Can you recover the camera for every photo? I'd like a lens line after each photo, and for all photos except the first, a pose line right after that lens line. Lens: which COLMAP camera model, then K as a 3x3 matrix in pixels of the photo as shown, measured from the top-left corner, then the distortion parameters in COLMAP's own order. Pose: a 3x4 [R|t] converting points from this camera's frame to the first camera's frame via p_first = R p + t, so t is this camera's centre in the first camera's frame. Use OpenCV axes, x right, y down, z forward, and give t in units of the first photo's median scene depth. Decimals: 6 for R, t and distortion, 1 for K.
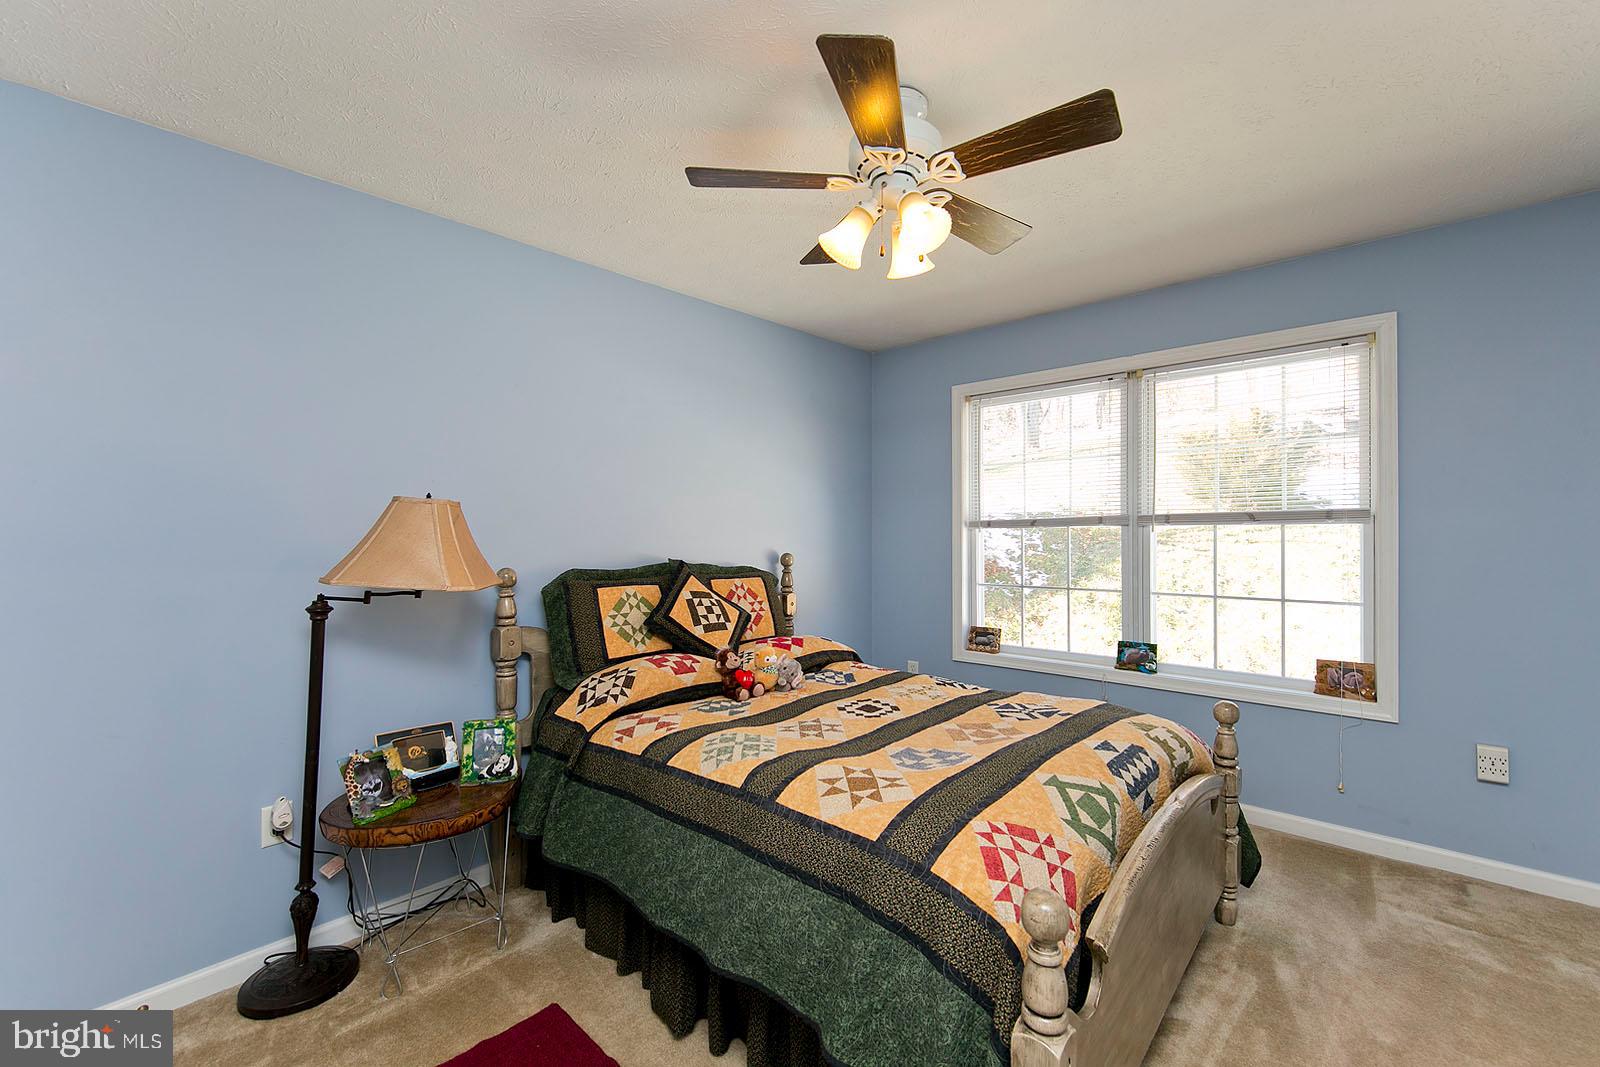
lens RADIAL K [[687.1, 0, 813.3], [0, 687.1, 529.4], [0, 0, 1]] dist [0.006807, -0.002378]
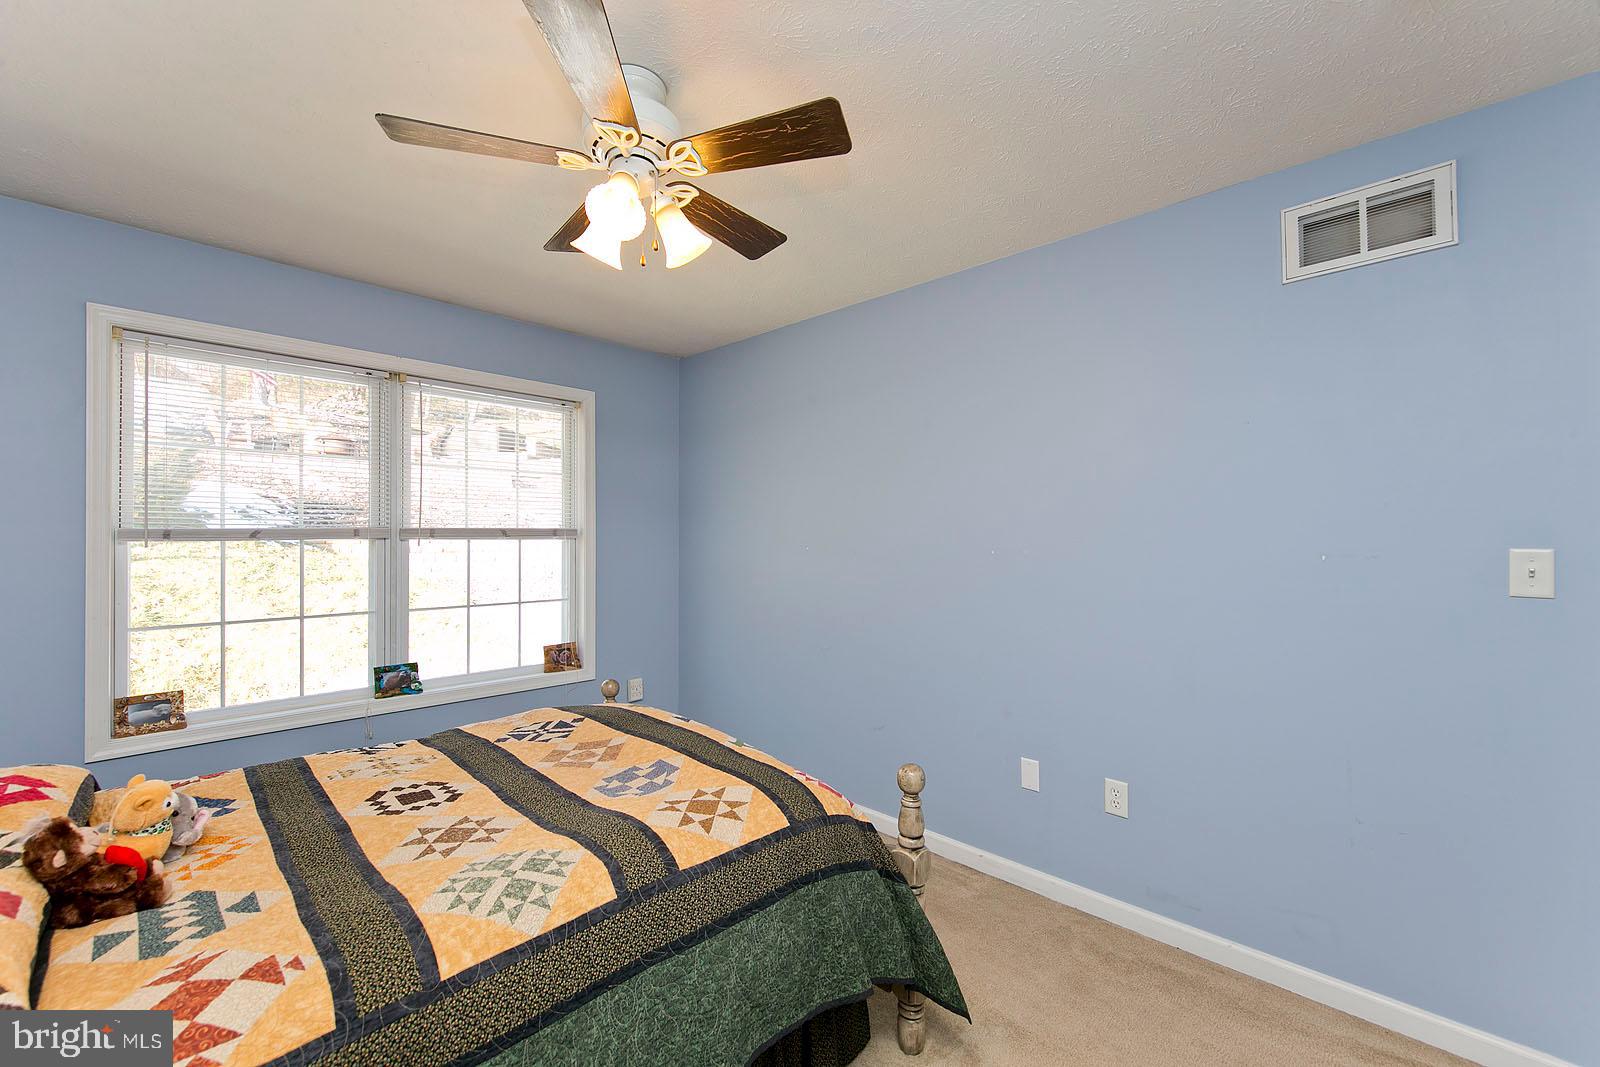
lens RADIAL K [[687.1, 0, 809.5], [0, 687.1, 537.8], [0, 0, 1]] dist [0.006807, -0.002378]
pose [[0.002956, 0.011293, 0.999932, -0.553144], [-0.001233, 0.999936, -0.011289, 0.002509], [-0.999995, -0.001200, 0.002970, 0.524585]]
